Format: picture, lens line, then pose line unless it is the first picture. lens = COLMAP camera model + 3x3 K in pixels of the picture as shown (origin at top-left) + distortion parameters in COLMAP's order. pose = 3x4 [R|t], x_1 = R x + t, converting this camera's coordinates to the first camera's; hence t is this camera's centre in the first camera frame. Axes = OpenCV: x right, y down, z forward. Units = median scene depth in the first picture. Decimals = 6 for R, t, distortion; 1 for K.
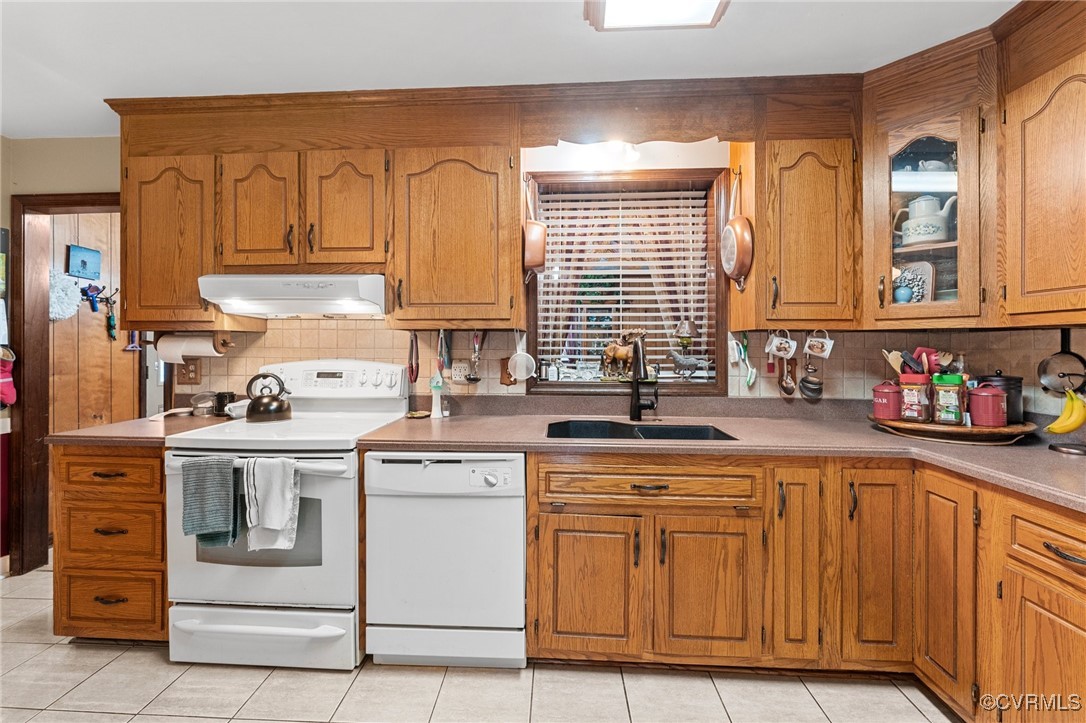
lens RADIAL K [[471.2, 0, 535.1], [0, 471.2, 343.1], [0, 0, 1]] dist [-0.002238, 0.000370]
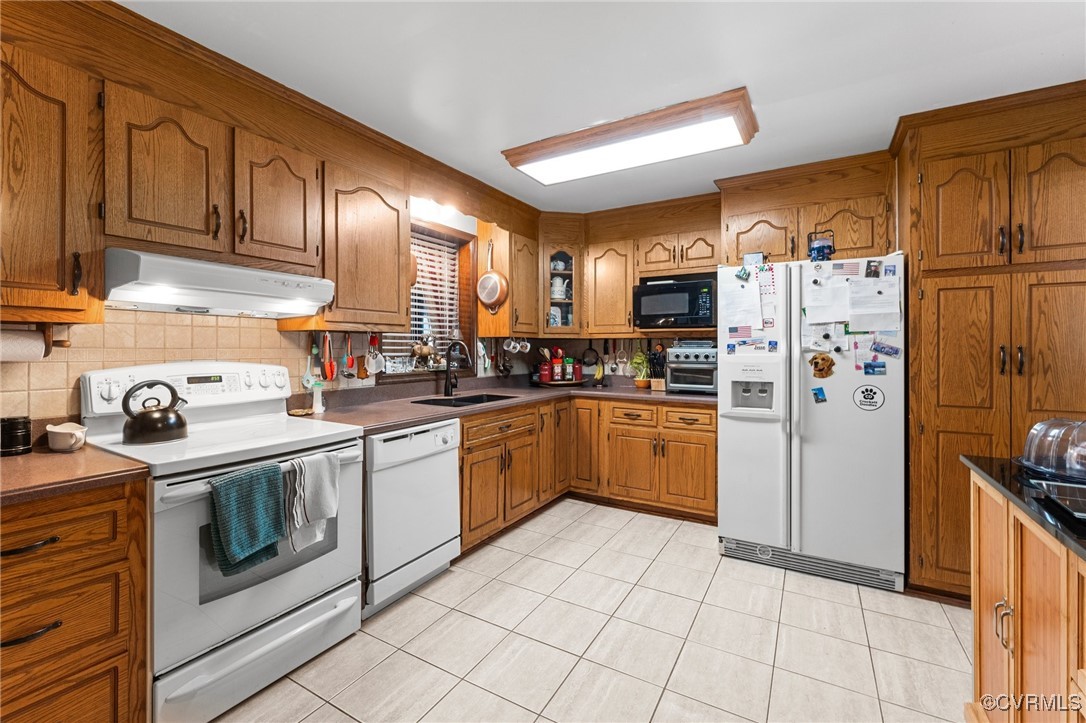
lens RADIAL K [[471.2, 0, 535.1], [0, 471.2, 343.1], [0, 0, 1]] dist [-0.002238, 0.000370]
pose [[0.460108, 0.006105, 0.887842, -1.149499], [-0.007273, 0.999969, -0.003107, -0.000199], [-0.887833, -0.005027, 0.460138, 0.093475]]
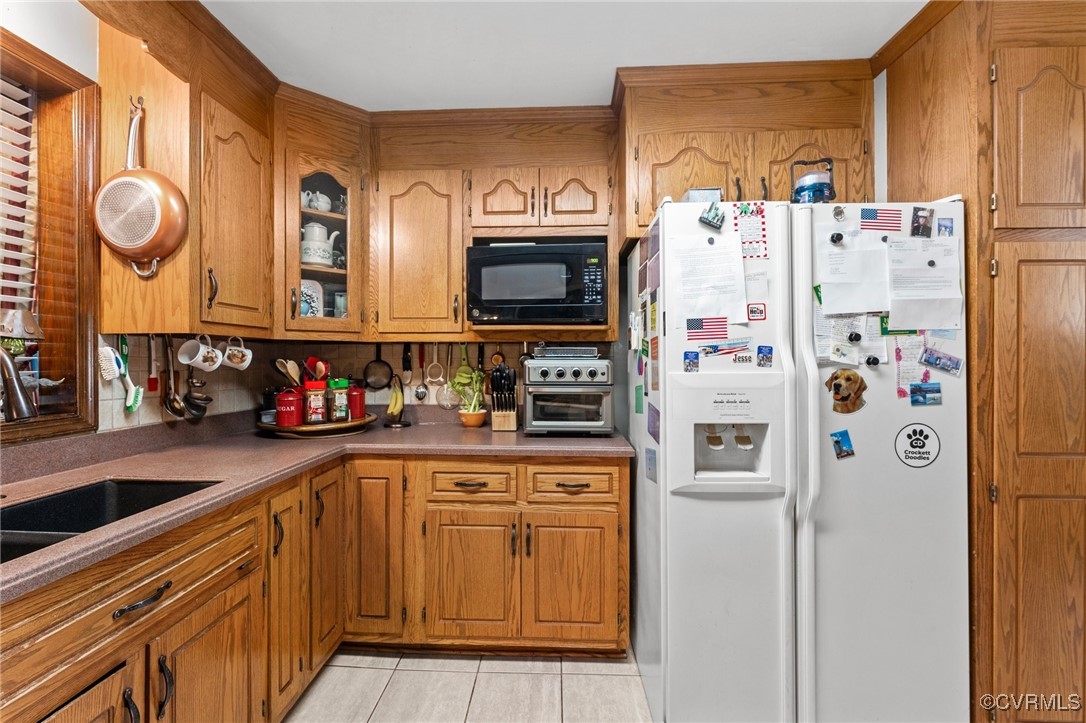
lens RADIAL K [[471.5, 0, 537.3], [0, 471.5, 355.6], [0, 0, 1]] dist [-0.002426, 0.000409]
pose [[-0.015626, 0.001510, 0.999877, -0.312990], [-0.007572, 0.999970, -0.001629, 0.003483], [-0.999849, -0.007597, -0.015614, 0.487180]]
